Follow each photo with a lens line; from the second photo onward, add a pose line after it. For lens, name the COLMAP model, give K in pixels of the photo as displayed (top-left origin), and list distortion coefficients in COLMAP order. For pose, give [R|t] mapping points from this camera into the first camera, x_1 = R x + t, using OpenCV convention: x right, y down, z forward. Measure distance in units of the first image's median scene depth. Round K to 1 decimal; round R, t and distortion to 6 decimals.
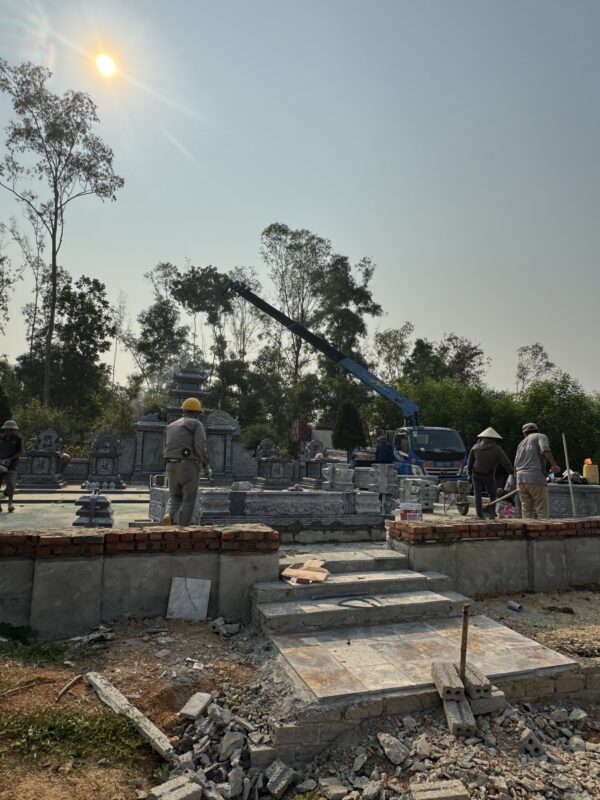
lens RADIAL K [[509.9, 0, 296.8], [0, 509.9, 417.1], [0, 0, 1]] dist [0.001581, 0.000719]
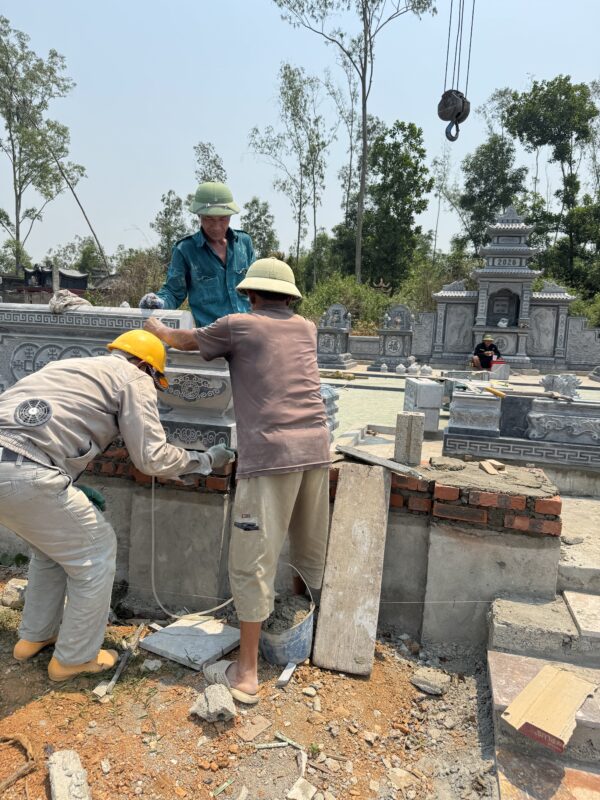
lens RADIAL K [[562.7, 0, 300.0], [0, 562.7, 400.0], [0, 0, 1]] dist [0.032274, -0.047813]
pose [[0.829924, 0.078031, -0.552392, 0.005275], [0.028089, 0.983069, 0.181069, 0.004922], [0.557168, -0.165790, 0.813681, 0.059269]]
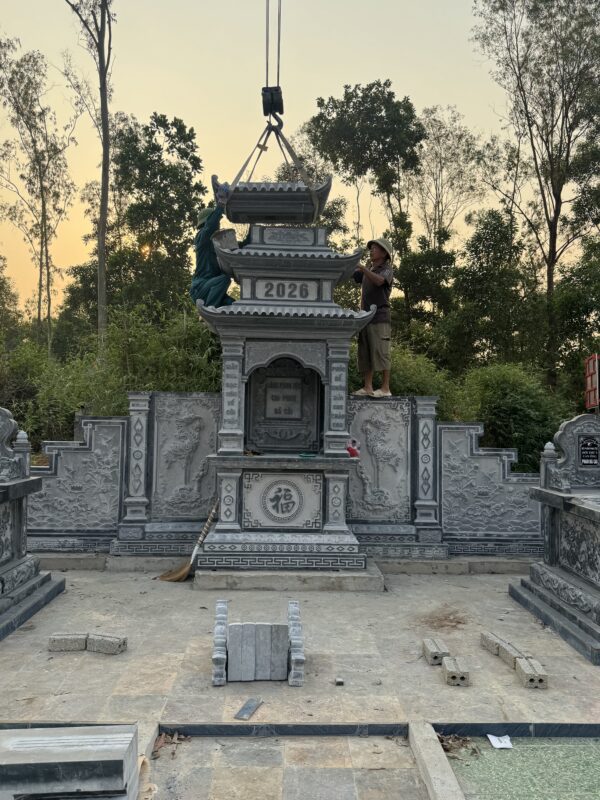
lens RADIAL K [[653.1, 0, 300.0], [0, 653.1, 400.0], [0, 0, 1]] dist [0.087714, -0.143009]
pose [[0.952248, -0.015871, -0.304914, -0.044765], [0.033576, 0.998035, 0.052910, 0.006389], [0.303475, -0.060622, 0.950909, 0.316458]]
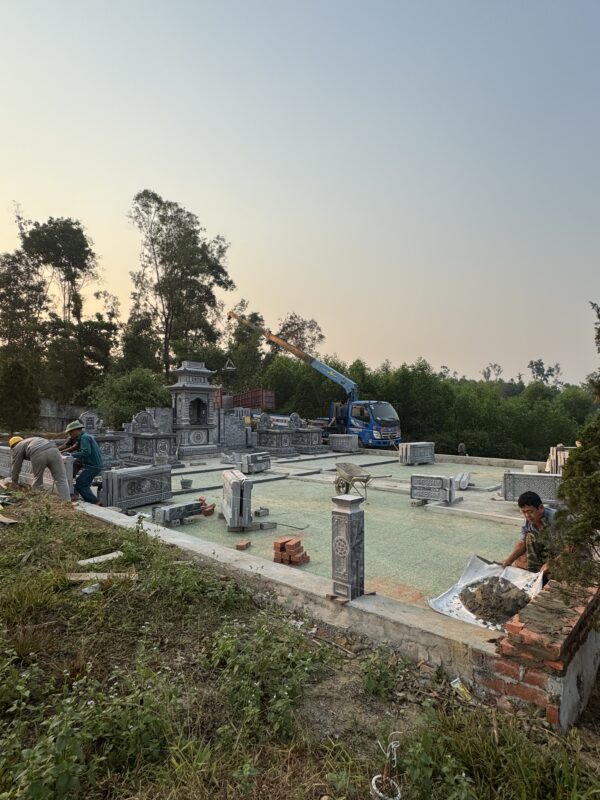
lens RADIAL K [[451.9, 0, 300.0], [0, 451.9, 400.0], [0, 0, 1]] dist [0.001859, 0.000279]
pose [[0.875458, -0.009551, 0.483199, -0.235294], [-0.023143, 0.997829, 0.061654, -0.024863], [-0.482739, -0.065158, 0.873337, 0.037155]]
